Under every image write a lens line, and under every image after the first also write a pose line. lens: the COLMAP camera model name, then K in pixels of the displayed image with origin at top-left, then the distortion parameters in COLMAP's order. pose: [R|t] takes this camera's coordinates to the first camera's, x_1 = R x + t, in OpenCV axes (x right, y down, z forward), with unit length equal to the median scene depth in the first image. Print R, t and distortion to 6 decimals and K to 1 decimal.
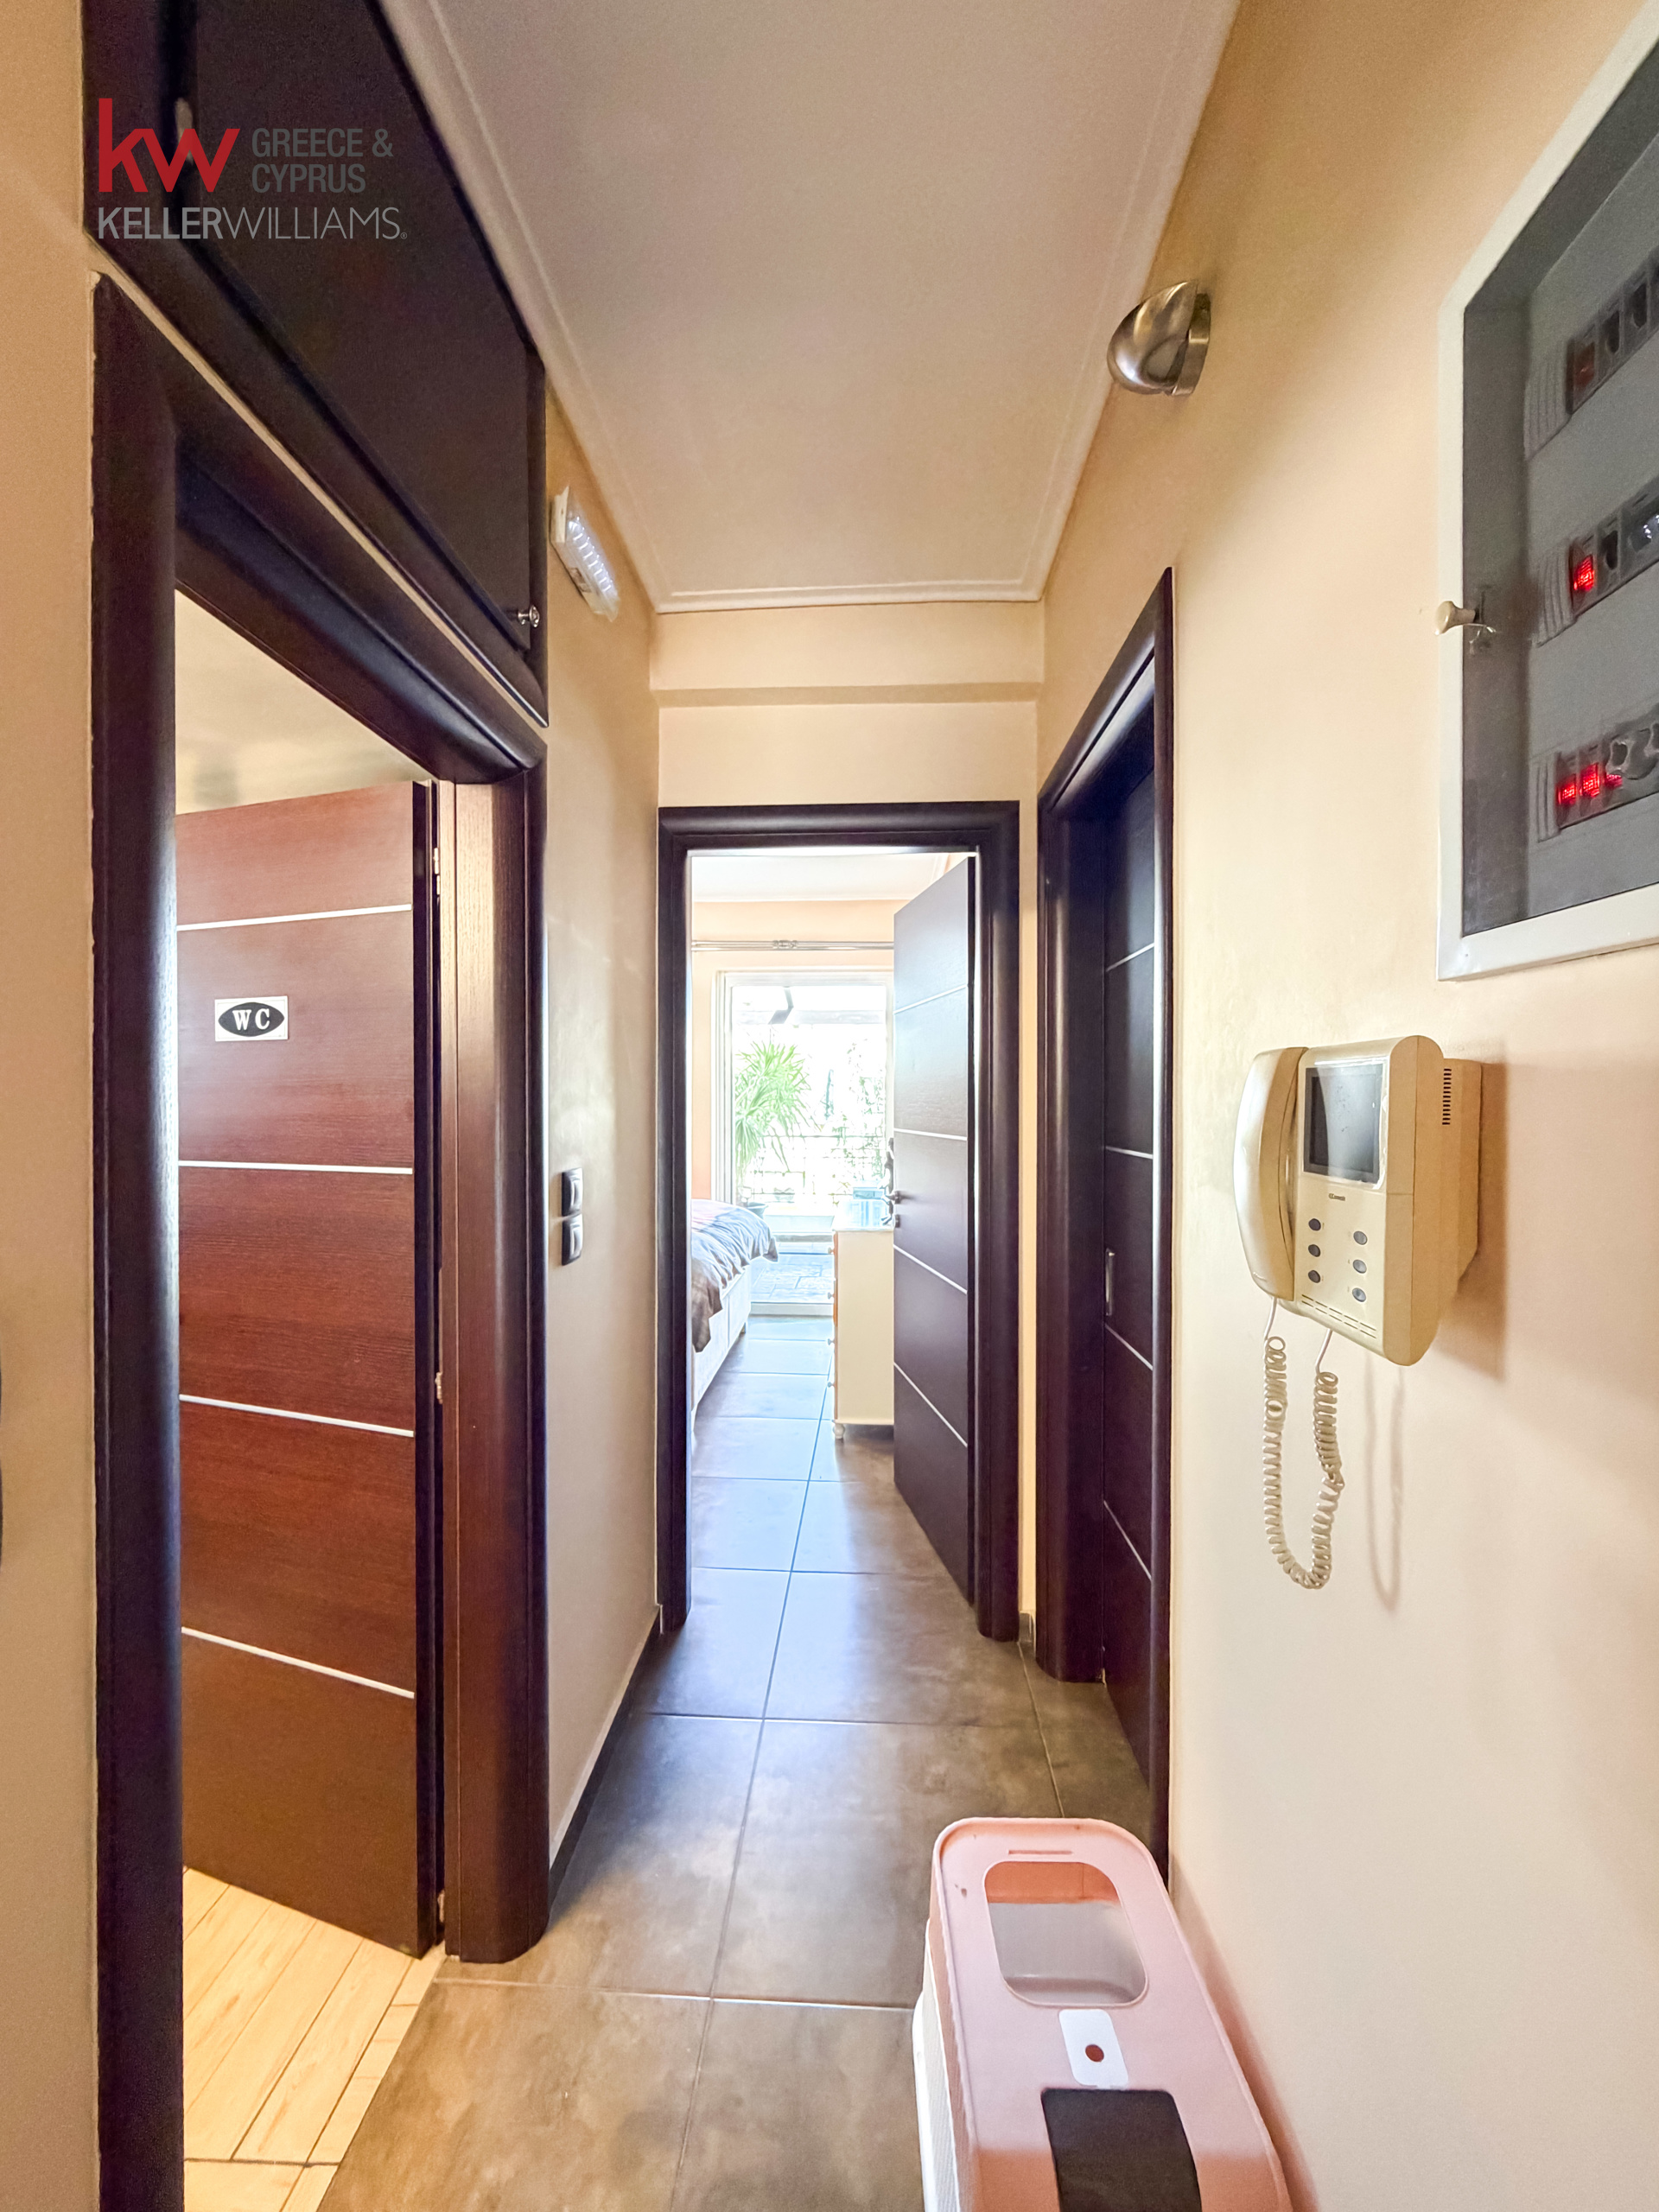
lens RADIAL K [[898.0, 0, 829.5], [0, 898.0, 1106.0], [0, 0, 1]] dist [-0.001502, -0.000020]
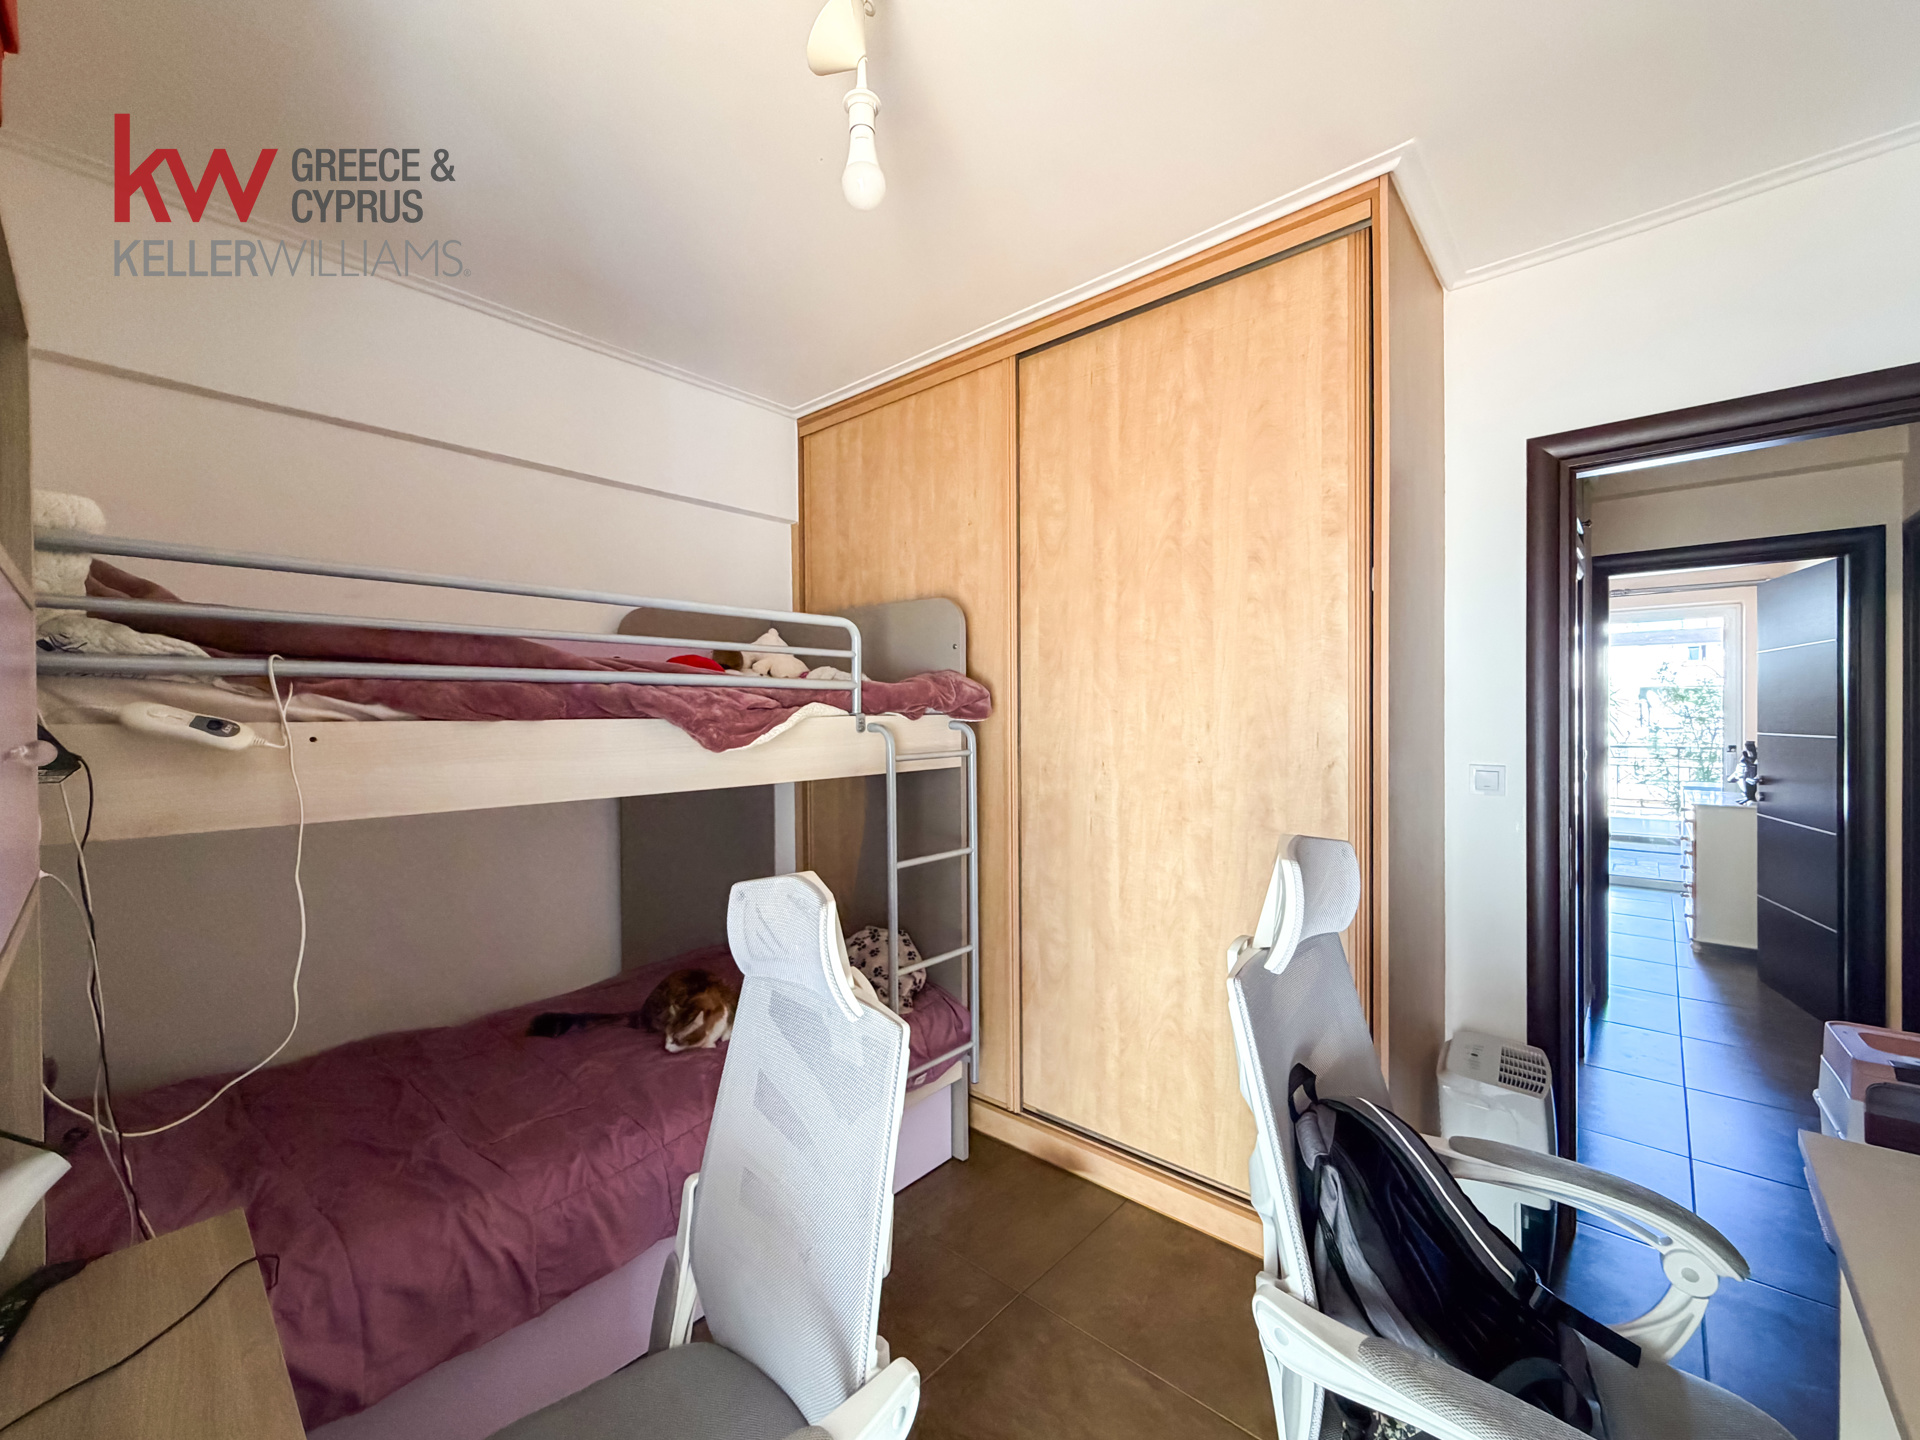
lens RADIAL K [[779.5, 0, 951.7], [0, 779.5, 718.8], [0, 0, 1]] dist [-0.001502, -0.000020]
pose [[0.776149, -0.000337, -0.630550, -0.151161], [-0.001690, 0.999995, -0.002615, 0.007352], [0.630547, 0.003095, 0.776145, -0.818458]]
